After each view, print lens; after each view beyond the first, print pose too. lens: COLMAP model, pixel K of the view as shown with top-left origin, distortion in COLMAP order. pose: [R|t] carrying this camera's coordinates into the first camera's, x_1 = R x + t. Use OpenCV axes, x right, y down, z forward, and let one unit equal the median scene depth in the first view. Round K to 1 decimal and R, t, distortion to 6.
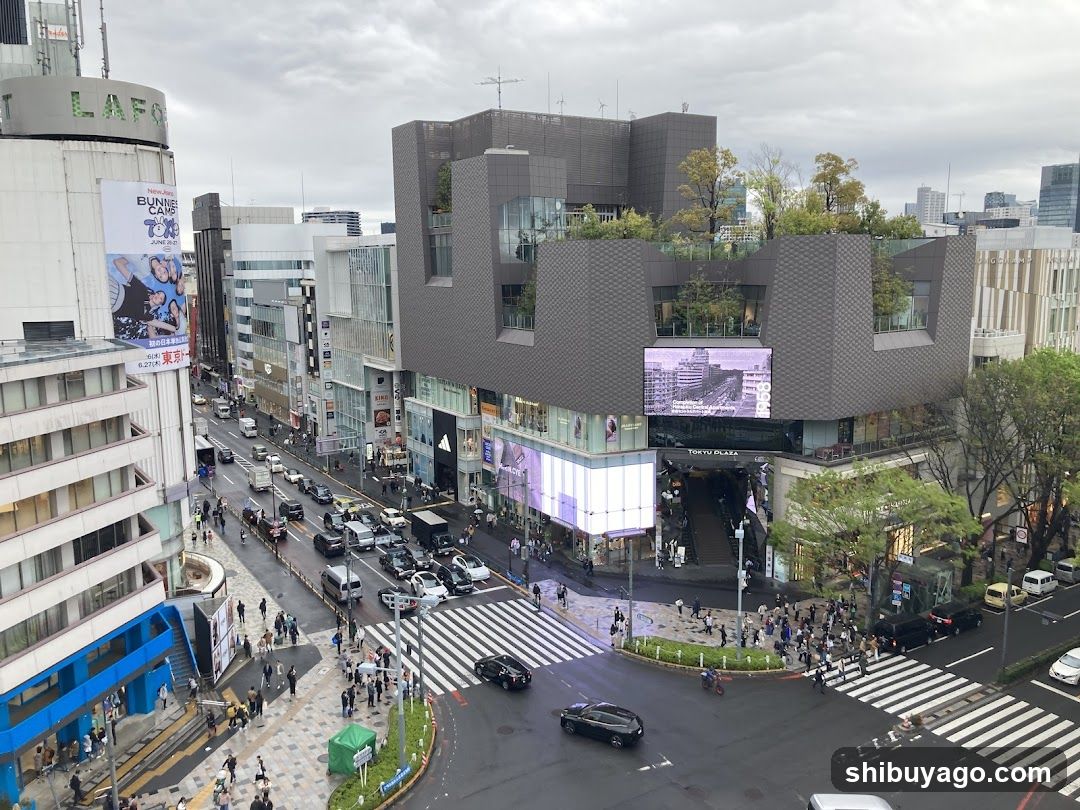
lens RADIAL K [[868.2, 0, 538.8], [0, 868.2, 419.4], [0, 0, 1]] dist [0.035155, -0.002366]
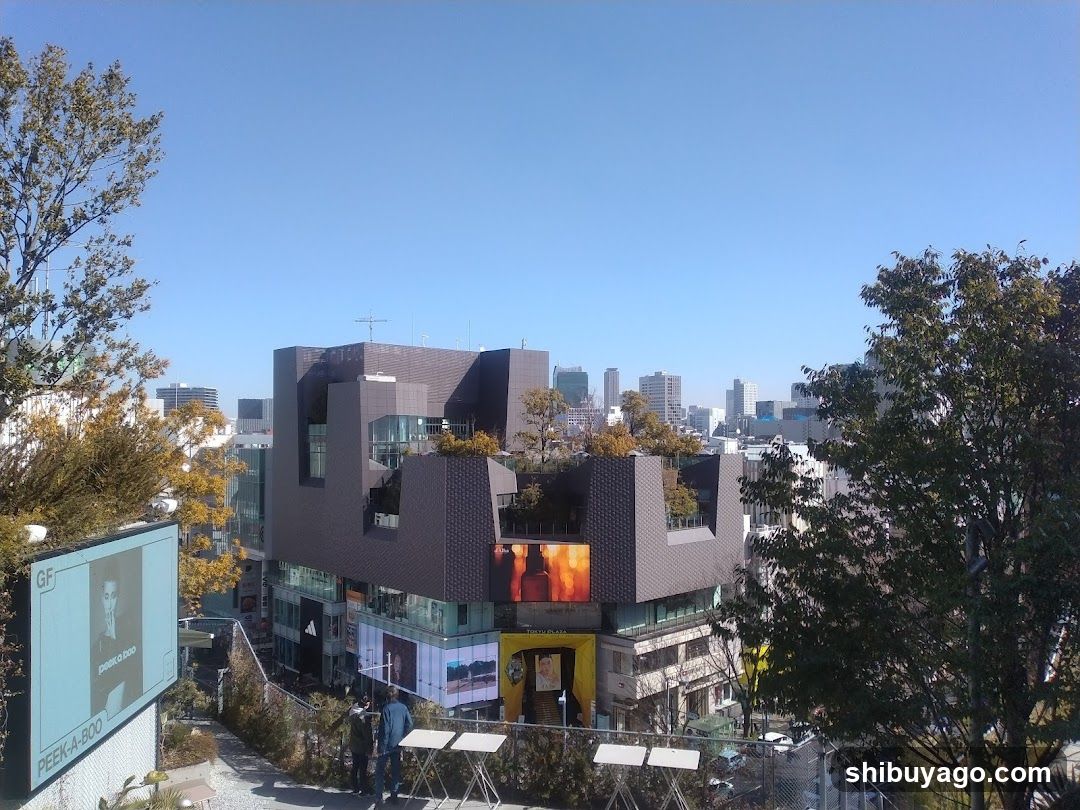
lens RADIAL K [[868.7, 0, 553.1], [0, 868.7, 427.9], [0, 0, 1]] dist [0.010813, -0.001635]
pose [[0.984289, 0.018158, 0.175628, -0.006171], [0.015263, 0.982224, -0.187089, -0.012114], [-0.175903, 0.186830, 0.966516, -0.185654]]
